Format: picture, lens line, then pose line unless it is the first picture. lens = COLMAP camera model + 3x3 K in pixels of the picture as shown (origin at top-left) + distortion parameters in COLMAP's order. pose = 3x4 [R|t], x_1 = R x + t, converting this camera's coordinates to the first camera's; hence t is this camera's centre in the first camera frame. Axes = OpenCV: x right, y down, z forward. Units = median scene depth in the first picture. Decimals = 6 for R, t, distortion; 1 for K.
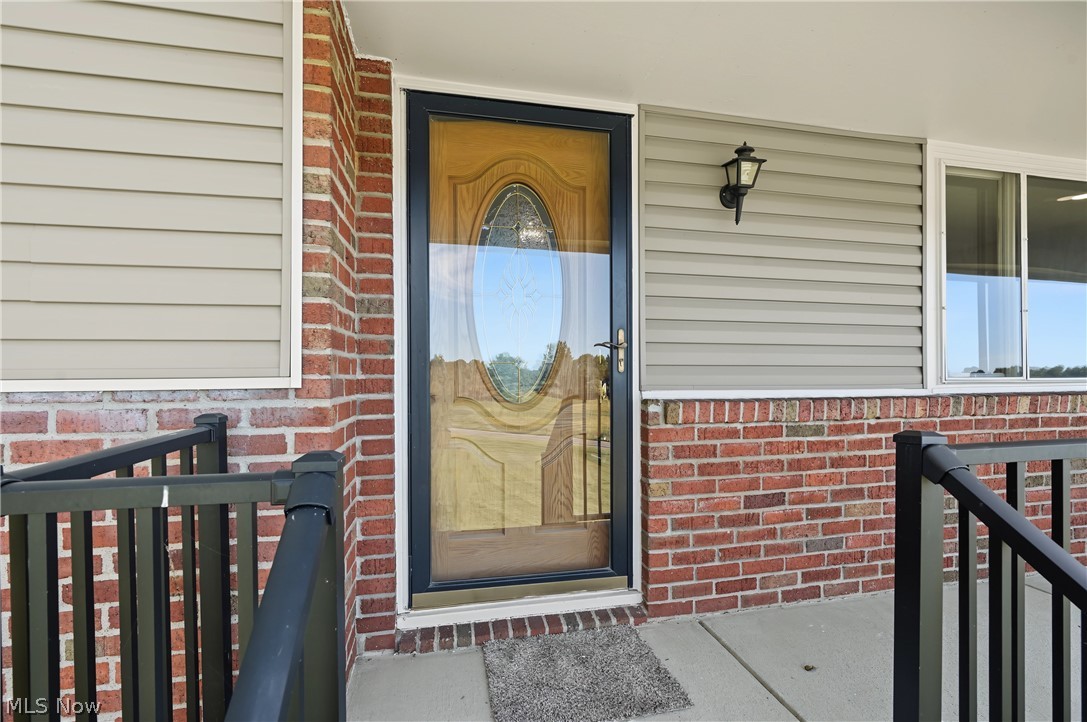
lens RADIAL K [[488.1, 0, 542.8], [0, 488.1, 370.7], [0, 0, 1]] dist [-0.010322, 0.001519]
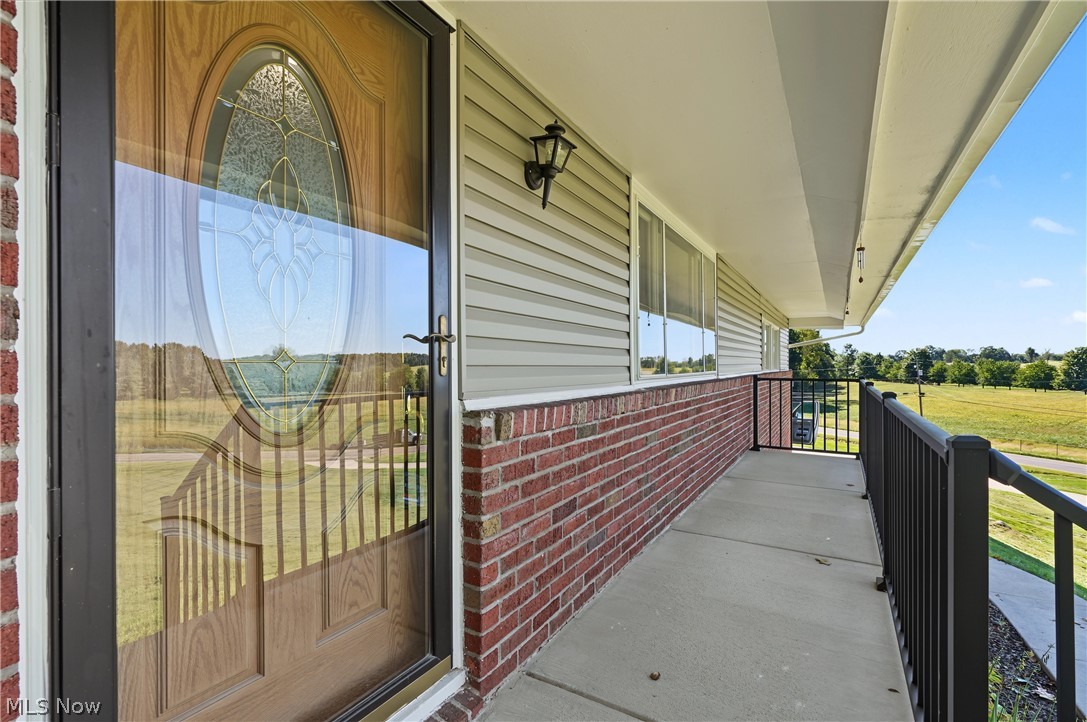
lens RADIAL K [[488.1, 0, 539.7], [0, 488.1, 361.3], [0, 0, 1]] dist [-0.010322, 0.001519]
pose [[0.682666, 0.006540, 0.730701, -0.269141], [-0.001140, 0.999968, -0.007884, -0.011952], [-0.730730, 0.004549, 0.682652, 0.403985]]
